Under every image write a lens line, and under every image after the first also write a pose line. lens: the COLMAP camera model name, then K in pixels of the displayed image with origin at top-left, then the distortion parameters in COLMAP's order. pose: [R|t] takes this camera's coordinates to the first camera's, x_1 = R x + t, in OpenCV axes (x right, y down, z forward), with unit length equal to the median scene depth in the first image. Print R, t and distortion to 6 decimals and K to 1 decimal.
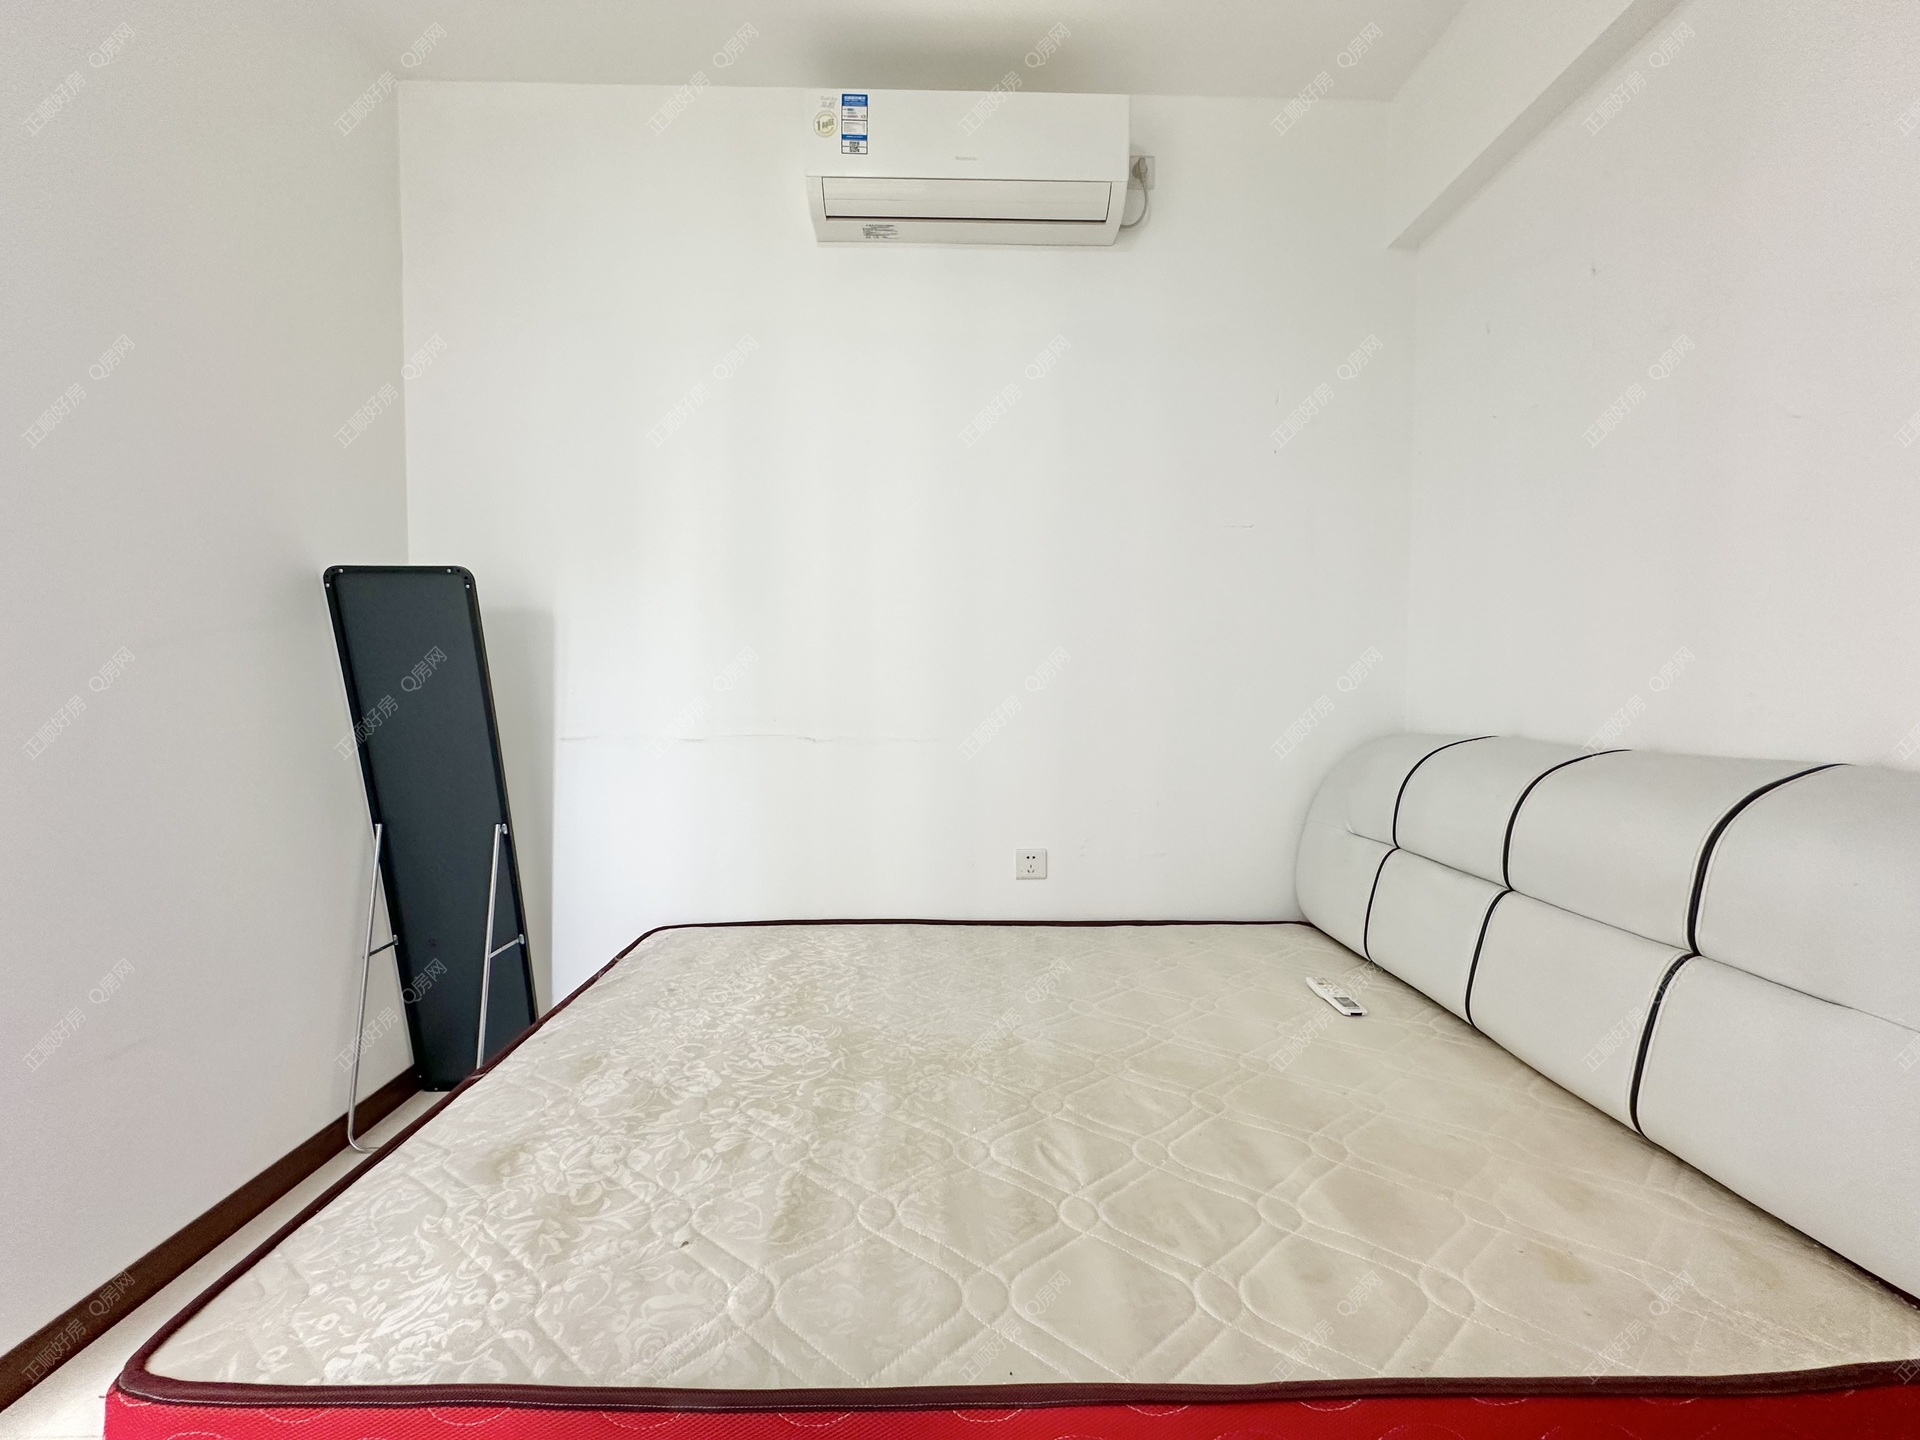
lens RADIAL K [[771.7, 0, 956.7], [0, 771.7, 710.4], [0, 0, 1]] dist [0.002122, 0.000384]
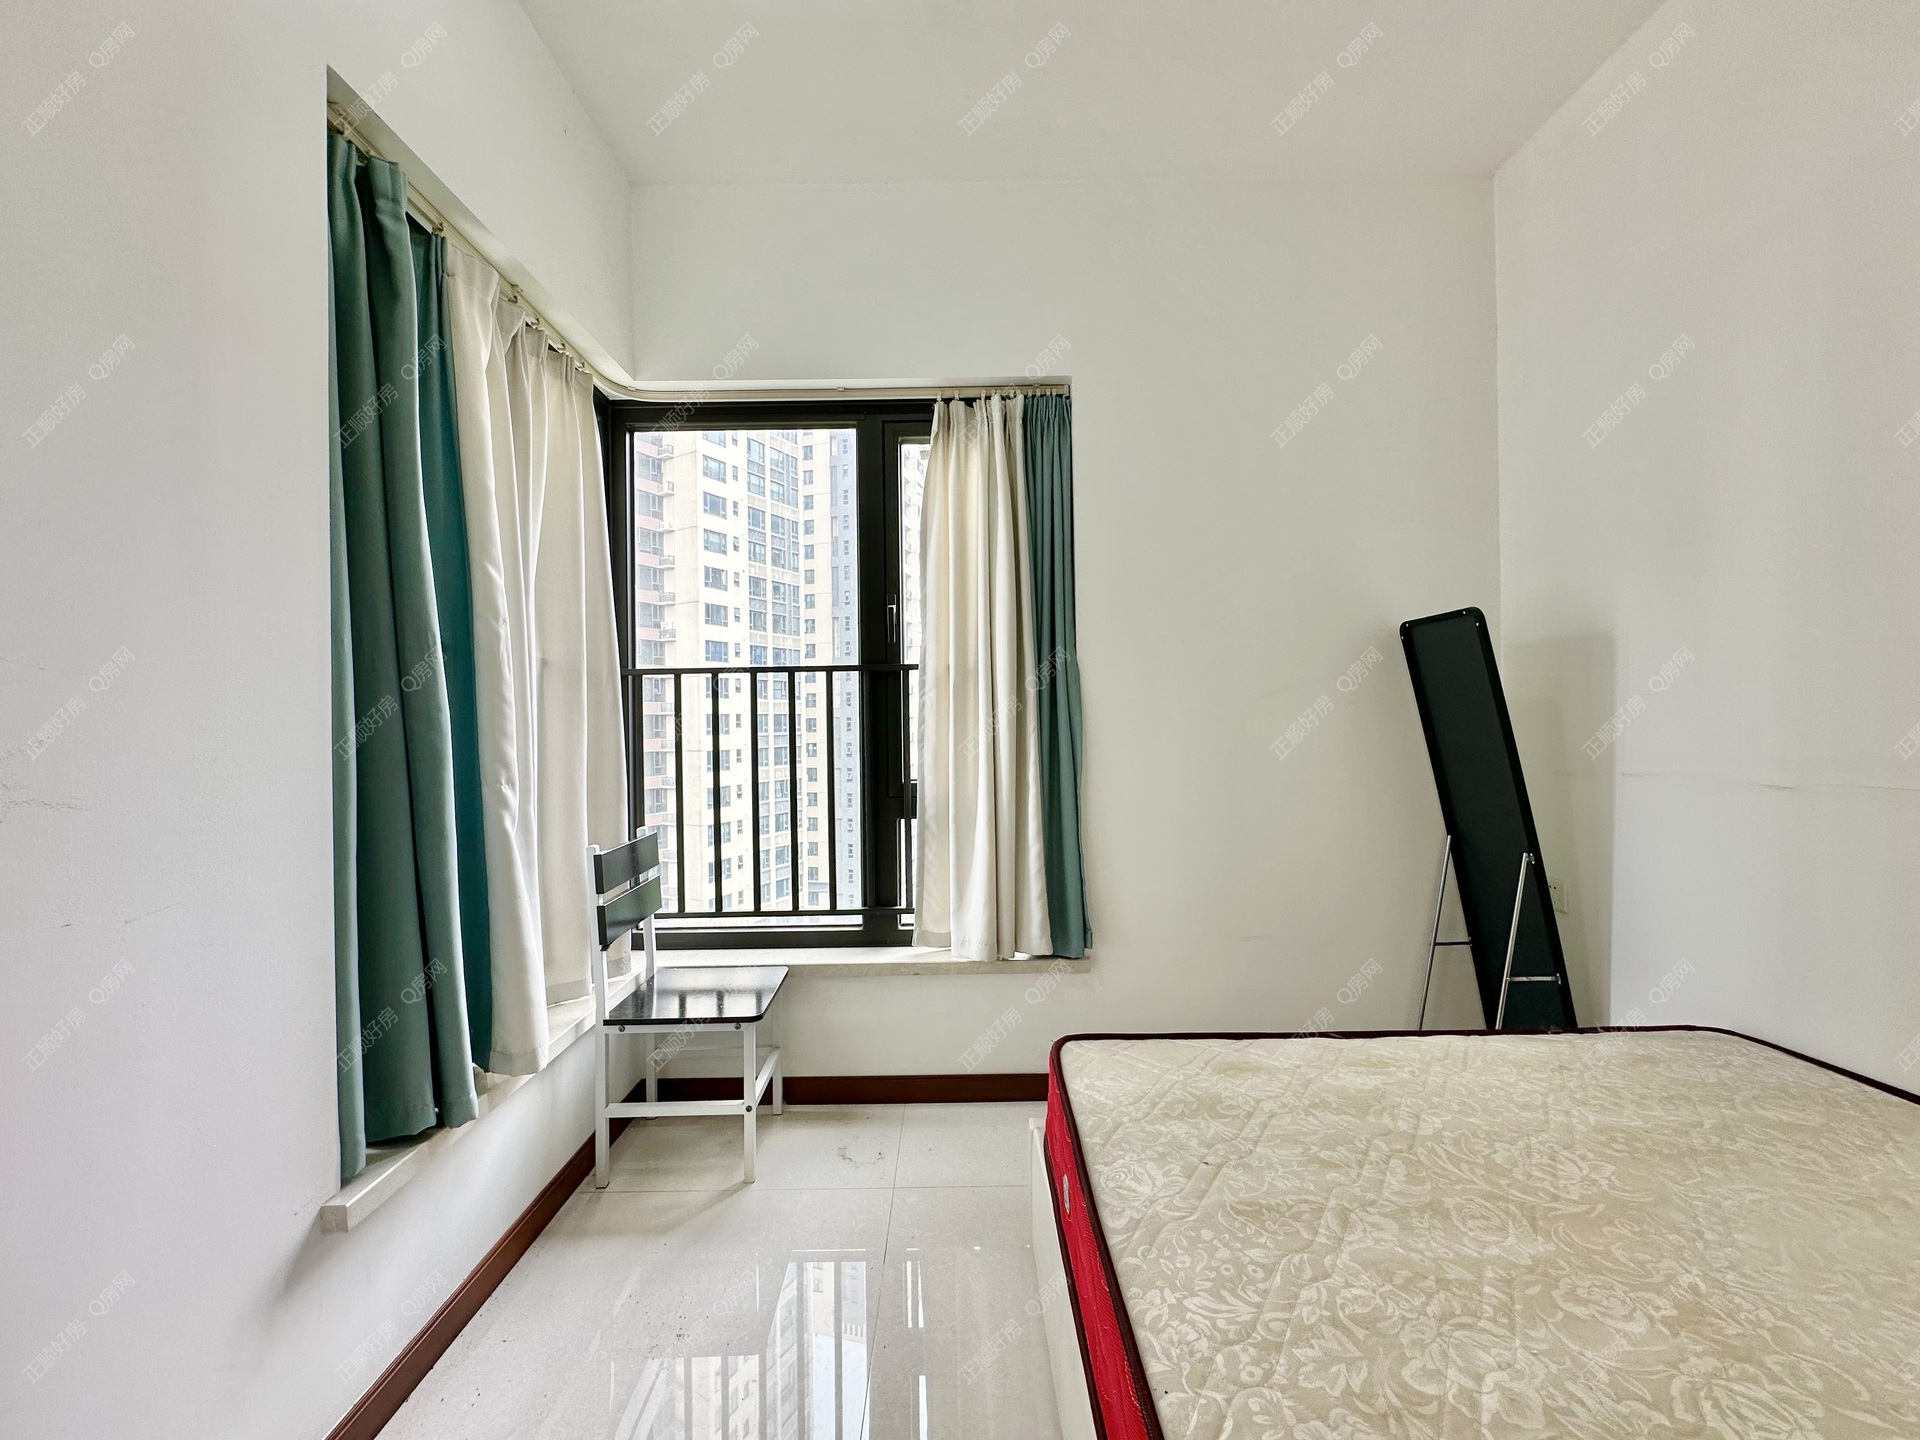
lens RADIAL K [[771.7, 0, 961.4], [0, 771.7, 724.7], [0, 0, 1]] dist [0.002122, 0.000384]
pose [[-0.010143, 0.005200, -0.999935, 0.582308], [-0.010560, 0.999930, 0.005307, -0.024042], [0.999893, 0.010613, -0.010087, 0.376600]]
